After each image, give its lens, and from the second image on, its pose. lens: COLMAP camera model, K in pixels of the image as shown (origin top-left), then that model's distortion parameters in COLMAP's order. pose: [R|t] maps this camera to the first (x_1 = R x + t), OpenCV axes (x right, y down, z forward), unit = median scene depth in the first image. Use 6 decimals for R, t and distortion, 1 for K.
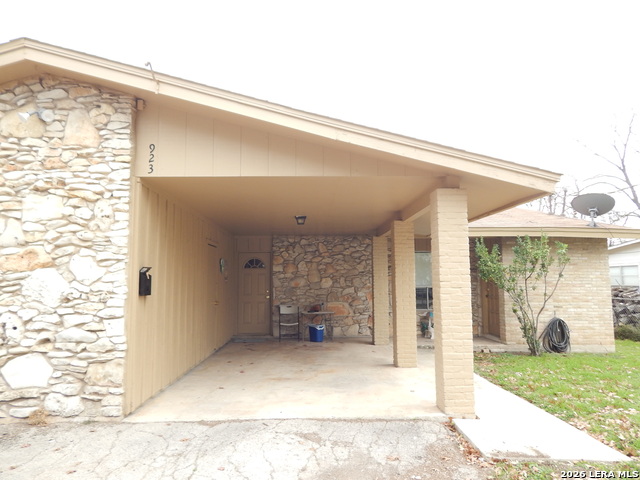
lens RADIAL K [[423.2, 0, 317.6], [0, 423.2, 242.1], [0, 0, 1]] dist [0.017424, -0.002962]
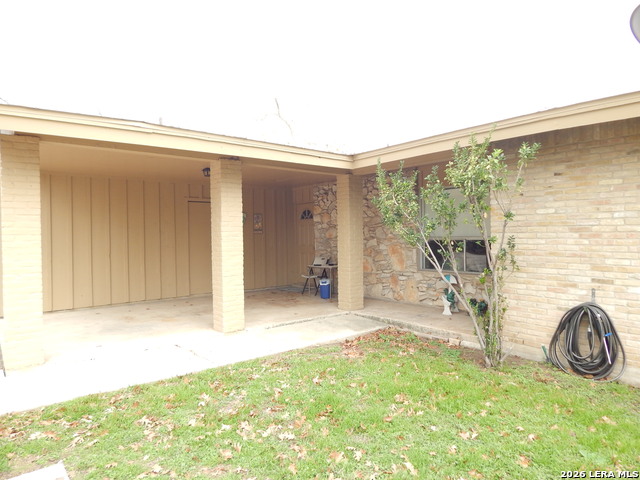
lens RADIAL K [[423.2, 0, 319.4], [0, 423.2, 239.7], [0, 0, 1]] dist [0.017424, -0.002962]
pose [[0.612521, 0.004595, -0.790441, 1.504278], [0.083625, 0.993995, 0.070581, 0.096694], [0.786018, -0.109333, 0.608458, 0.960572]]
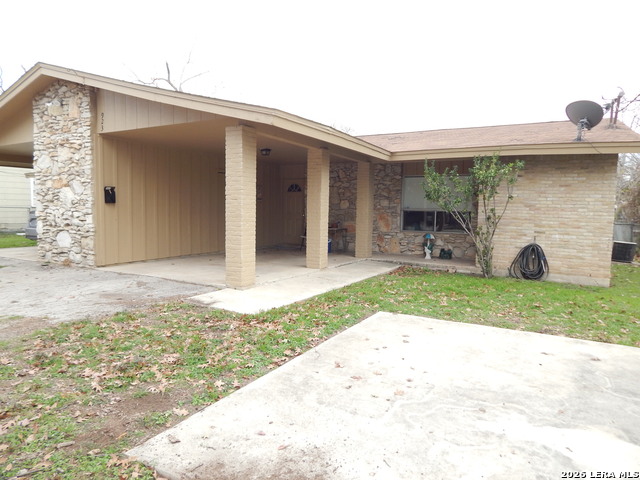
lens RADIAL K [[423.2, 0, 317.8], [0, 423.2, 240.3], [0, 0, 1]] dist [0.017424, -0.002962]
pose [[0.858942, 0.057776, -0.508803, 1.256928], [0.024652, 0.987797, 0.153784, 0.031007], [0.511479, -0.144635, 0.847036, -0.064183]]
